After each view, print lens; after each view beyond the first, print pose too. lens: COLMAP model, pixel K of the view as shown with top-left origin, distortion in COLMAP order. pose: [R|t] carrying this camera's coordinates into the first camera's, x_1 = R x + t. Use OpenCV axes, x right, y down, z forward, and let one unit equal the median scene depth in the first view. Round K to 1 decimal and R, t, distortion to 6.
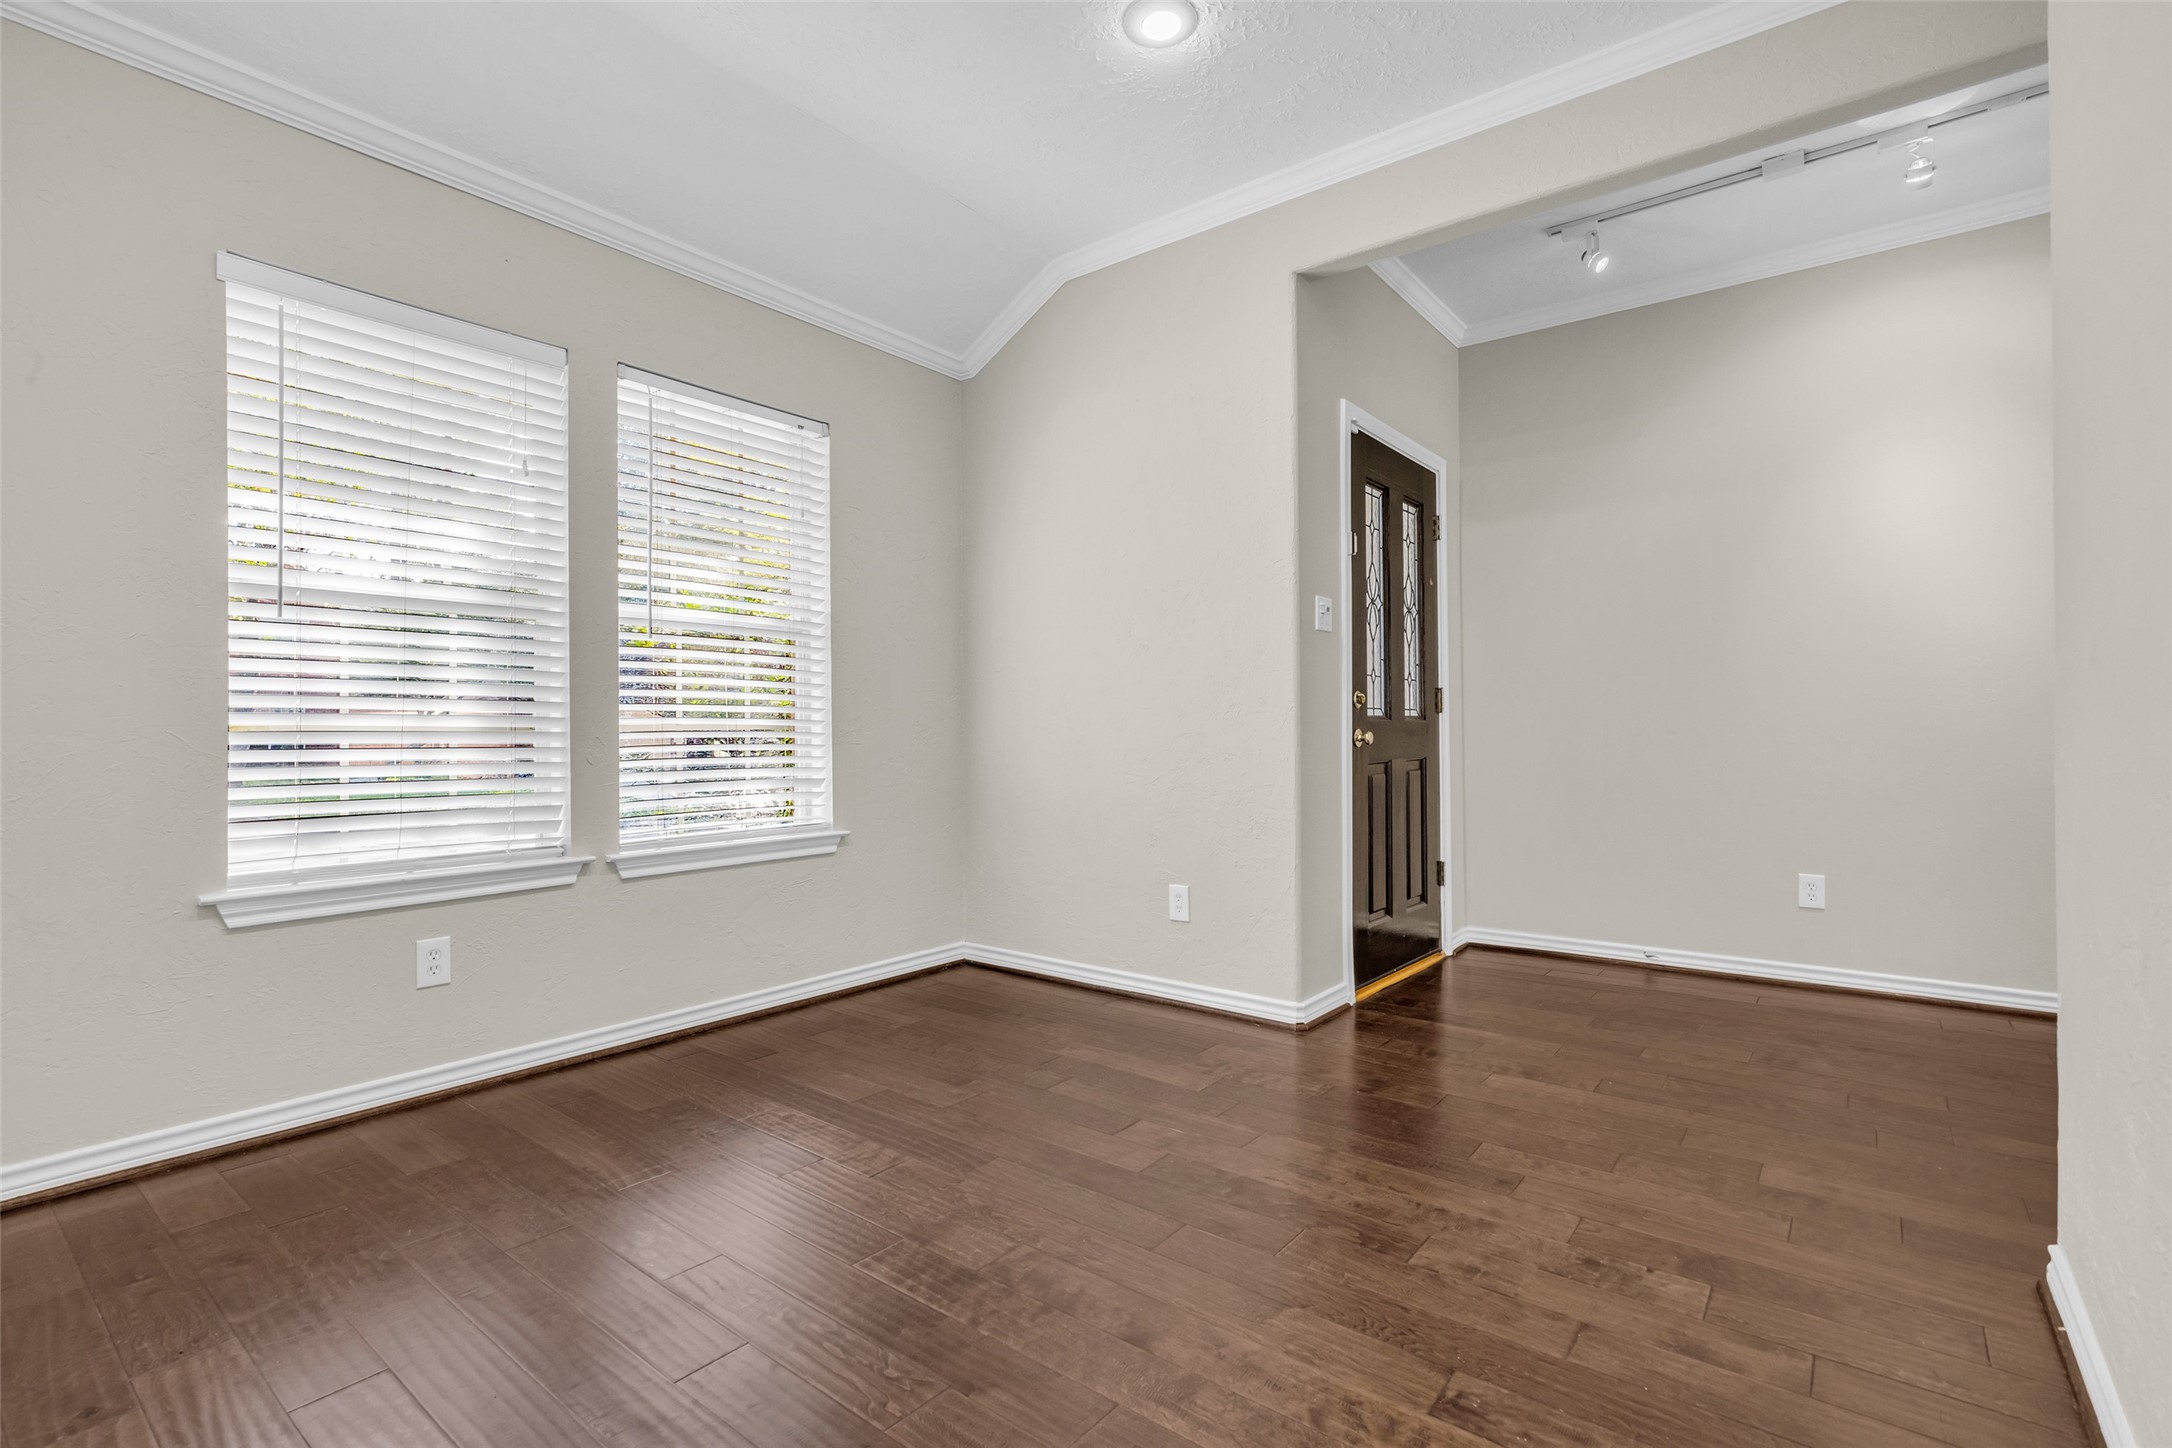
lens RADIAL K [[998.2, 0, 1086.0], [0, 998.2, 724.0], [0, 0, 1]] dist [-0.011898, 0.000414]
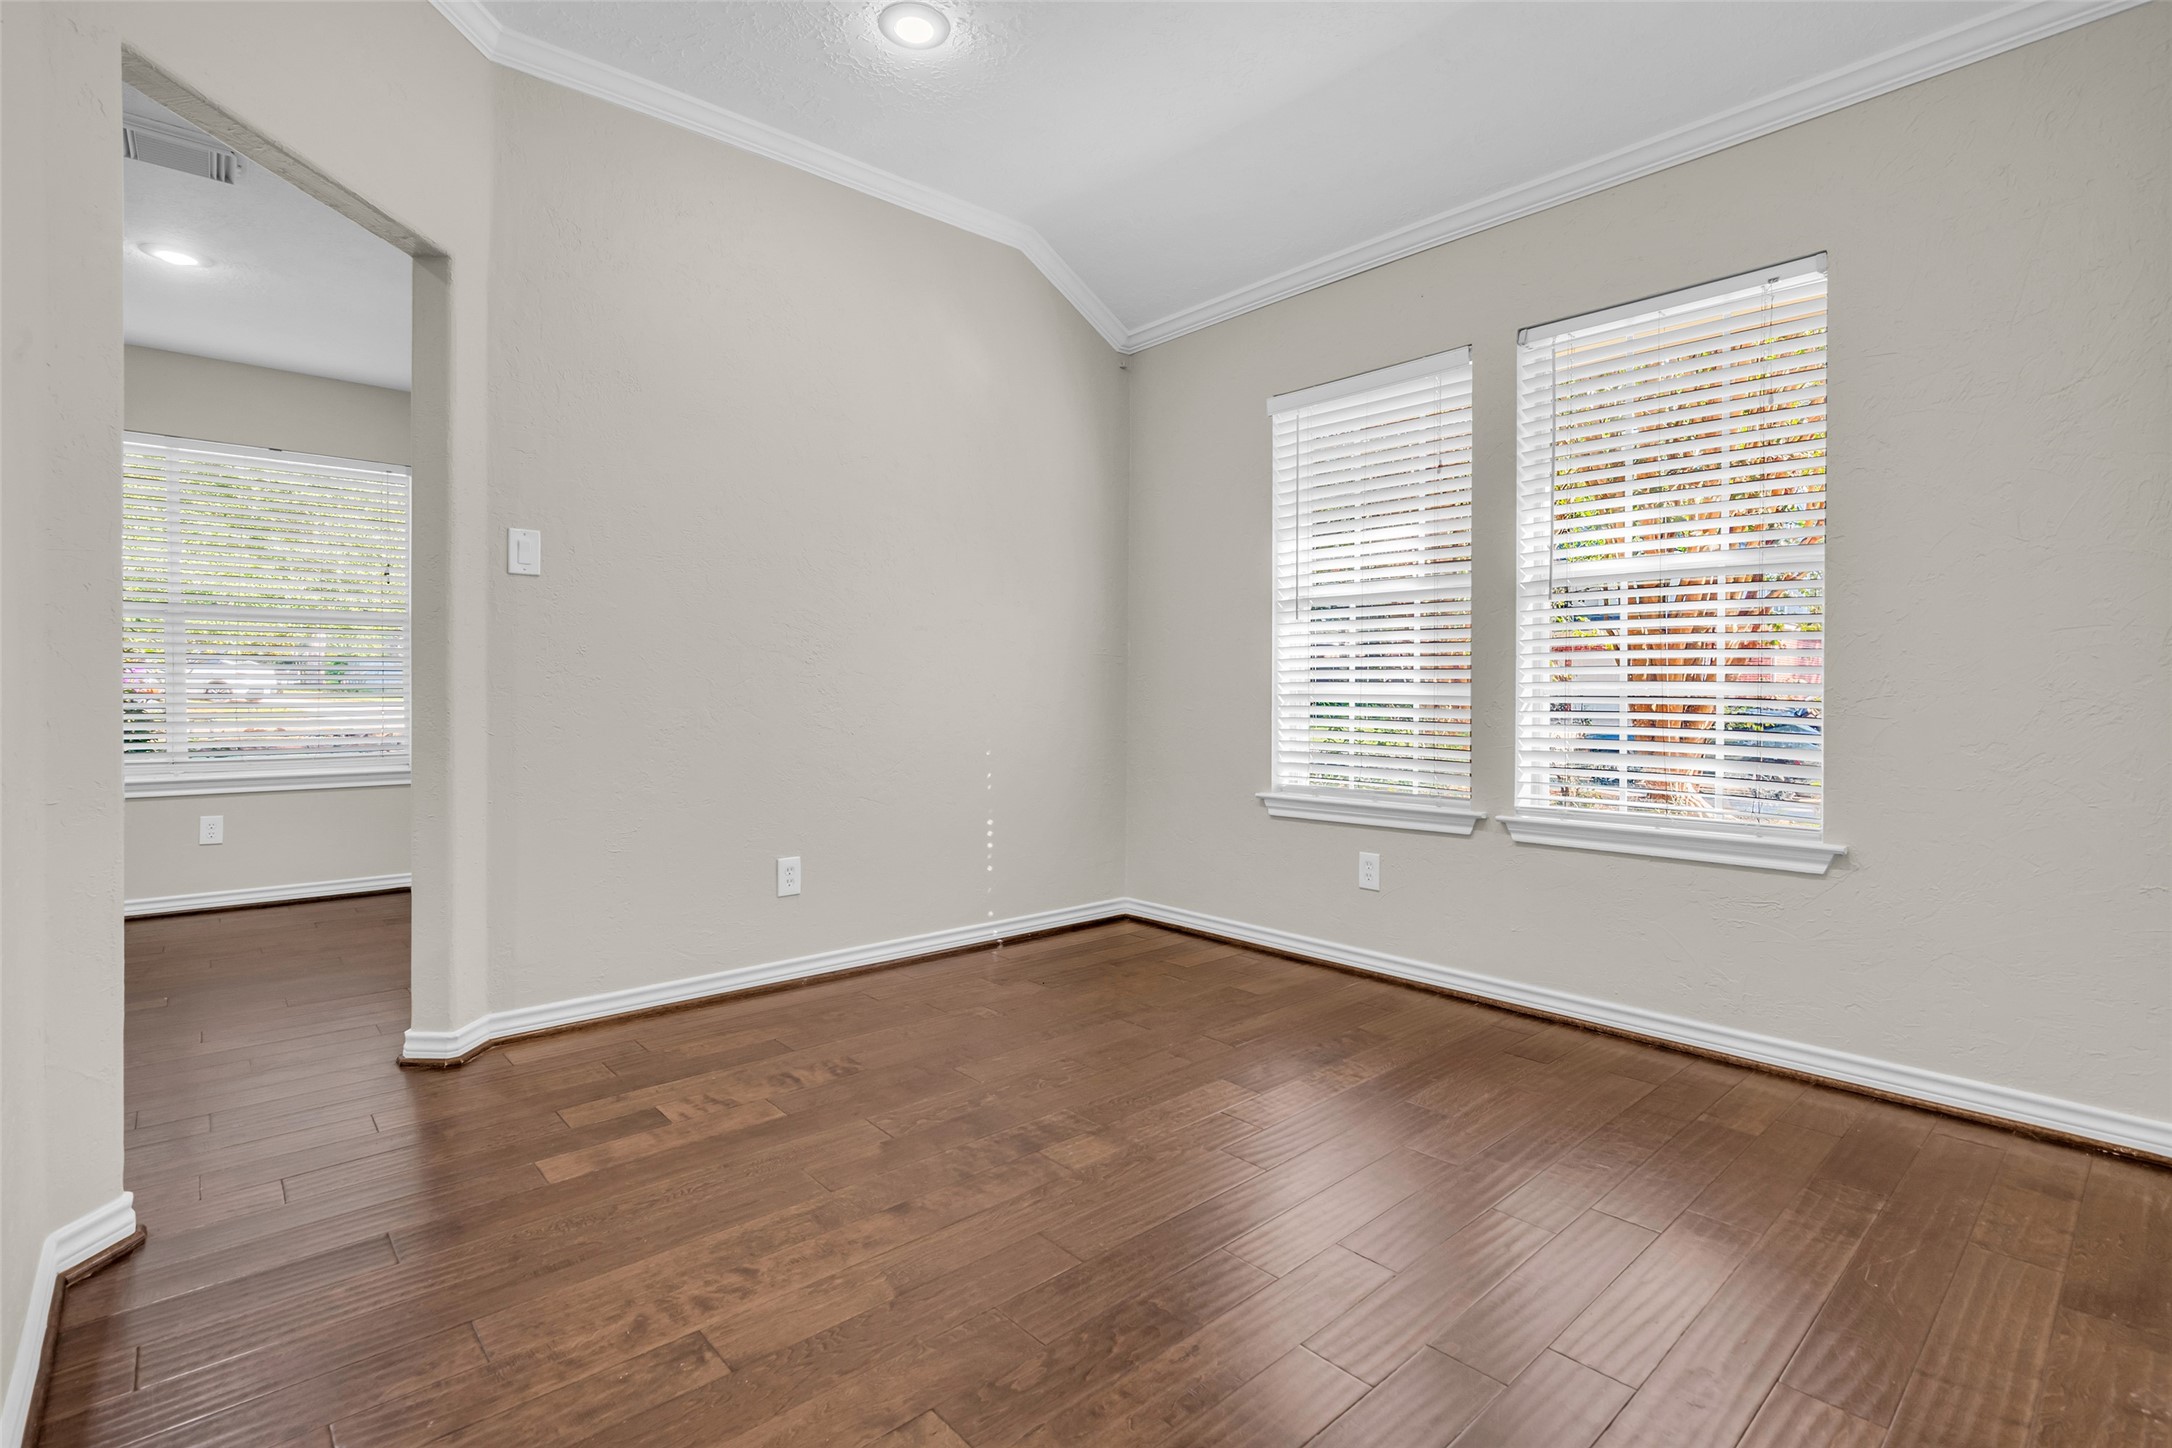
lens RADIAL K [[1015.5, 0, 1085.1], [0, 1015.5, 704.0], [0, 0, 1]] dist [-0.002639, -0.000324]
pose [[-0.167635, 0.014489, -0.985743, 0.747379], [0.001503, 0.999895, 0.014441, 0.000062], [0.985848, 0.000939, -0.167640, 0.884308]]
